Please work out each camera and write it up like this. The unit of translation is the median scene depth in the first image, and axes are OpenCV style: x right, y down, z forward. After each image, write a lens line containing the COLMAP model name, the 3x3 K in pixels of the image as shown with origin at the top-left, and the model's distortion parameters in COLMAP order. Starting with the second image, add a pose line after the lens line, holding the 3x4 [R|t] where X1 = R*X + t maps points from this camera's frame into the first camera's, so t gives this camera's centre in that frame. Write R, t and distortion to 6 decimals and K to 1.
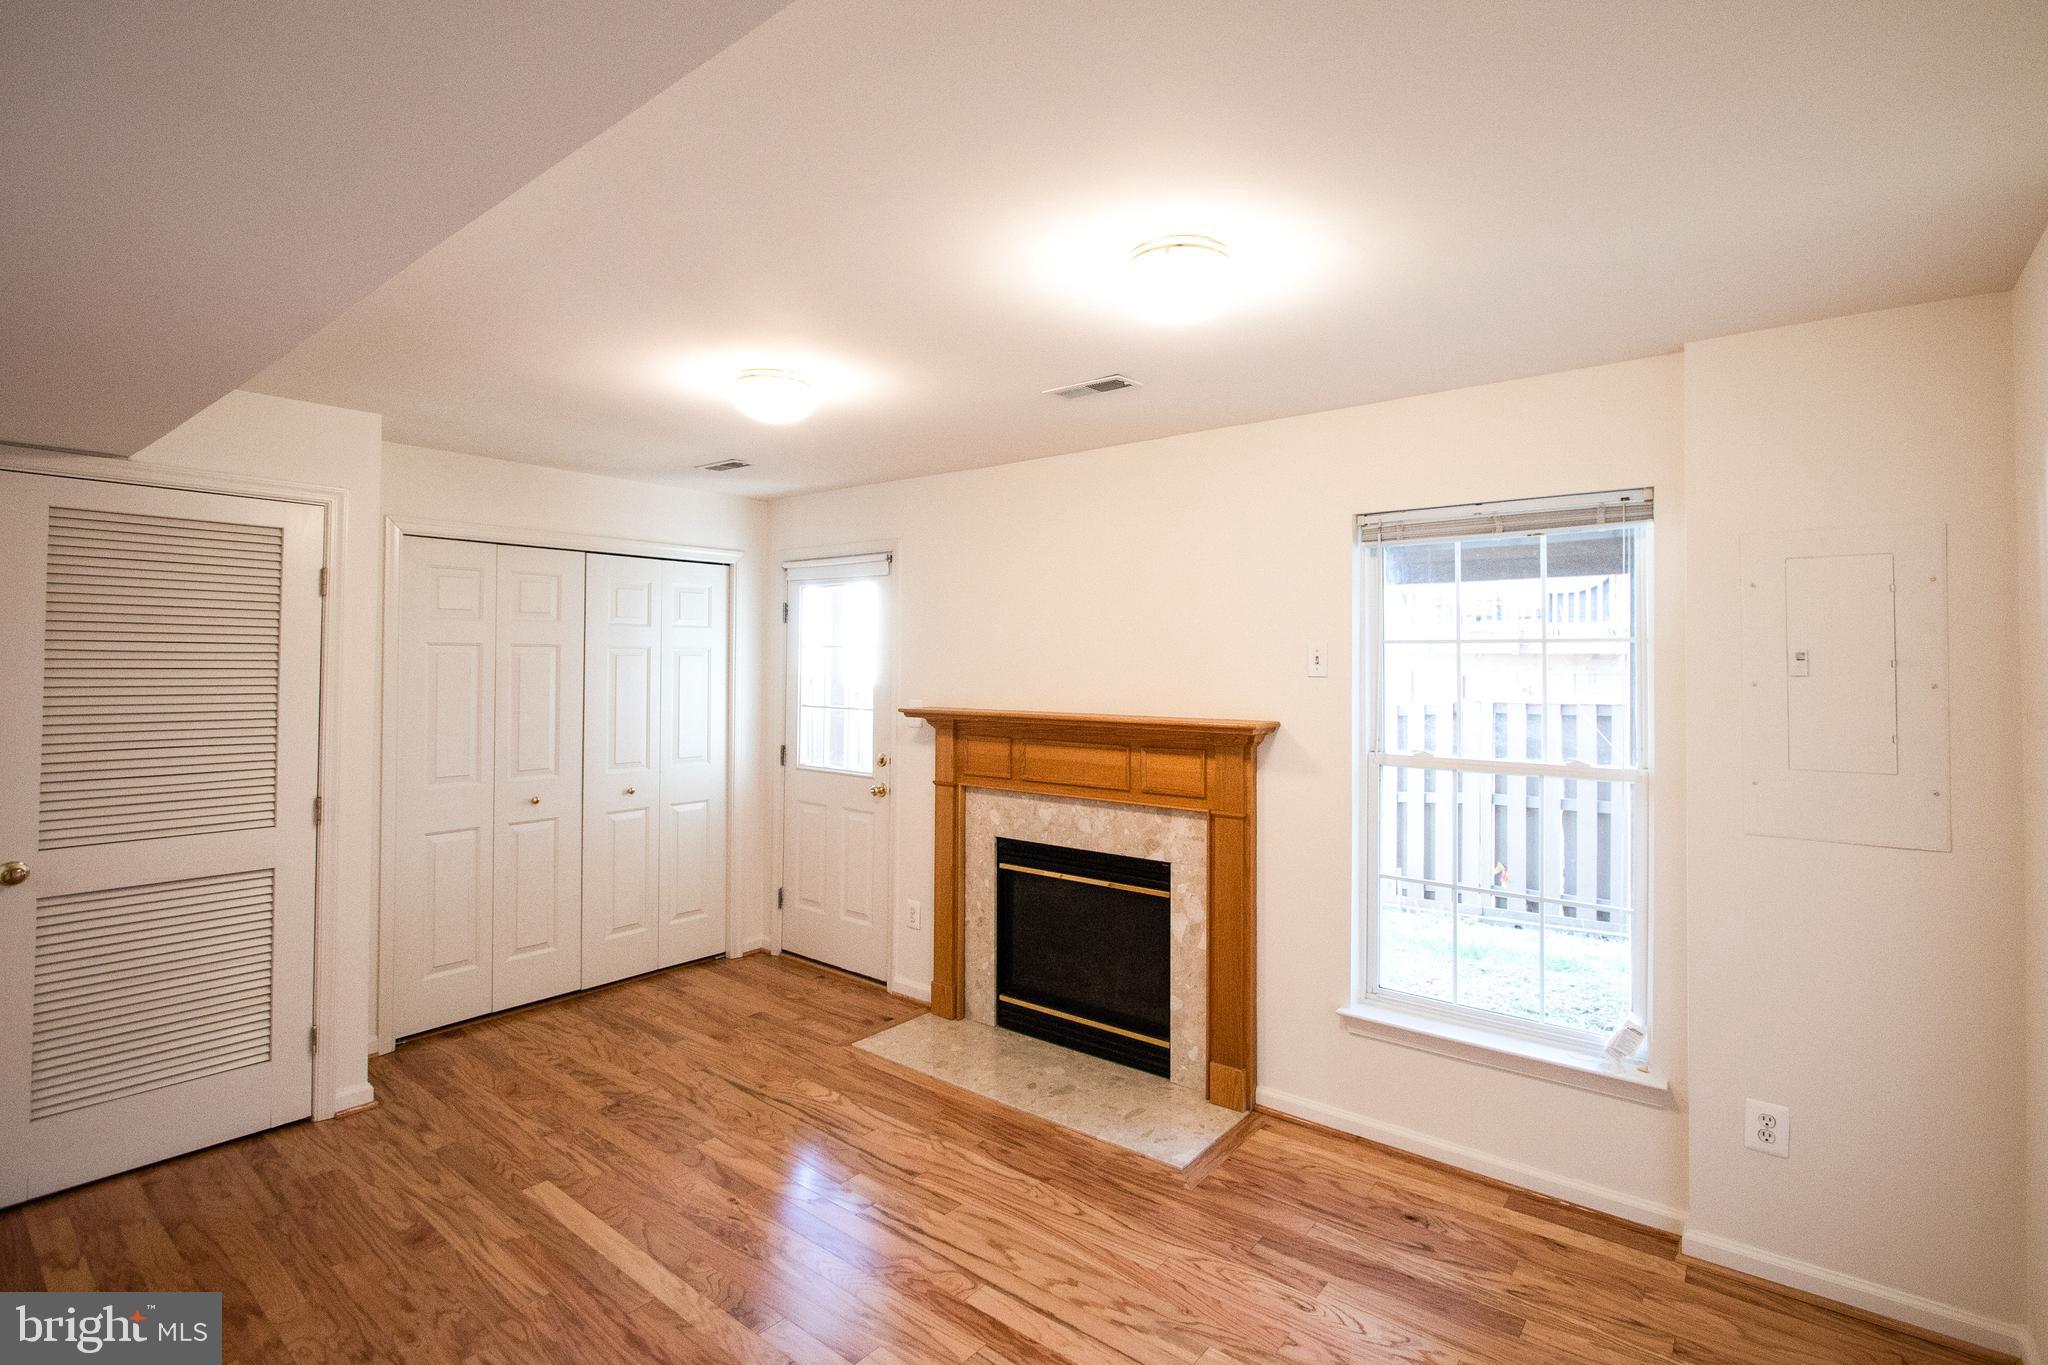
lens RADIAL K [[943.7, 0, 1047.2], [0, 943.7, 675.0], [0, 0, 1]] dist [-0.009743, 0.000500]
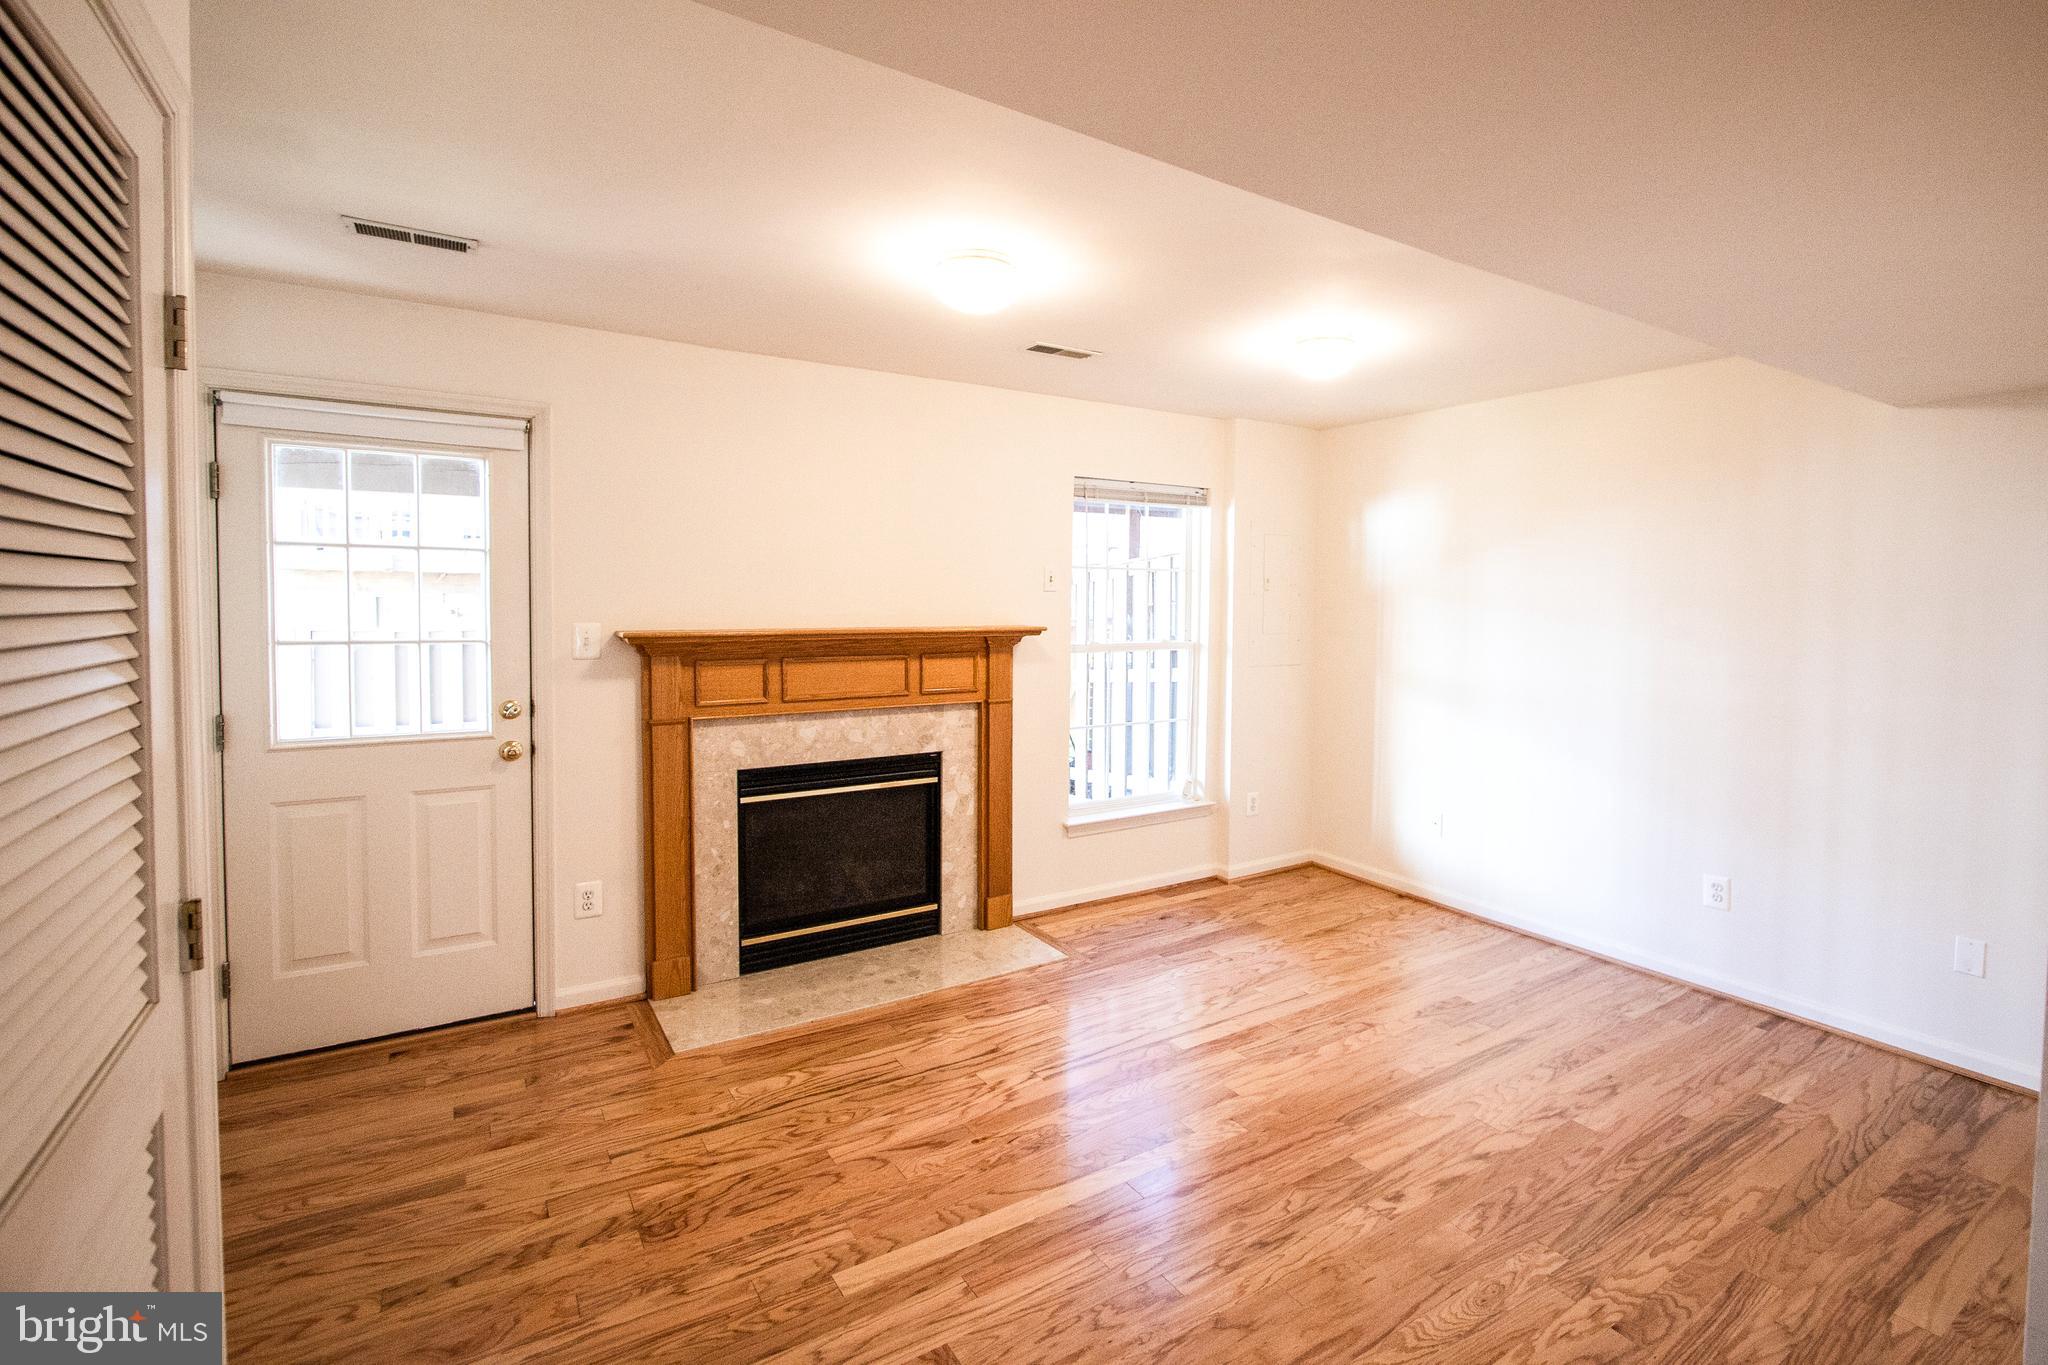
lens RADIAL K [[943.7, 0, 1047.2], [0, 943.7, 675.0], [0, 0, 1]] dist [-0.009743, 0.000500]
pose [[0.330526, -0.079854, 0.940413, -0.904249], [0.001775, 0.996465, 0.083990, 0.007145], [-0.943795, -0.026091, 0.329500, 0.488323]]
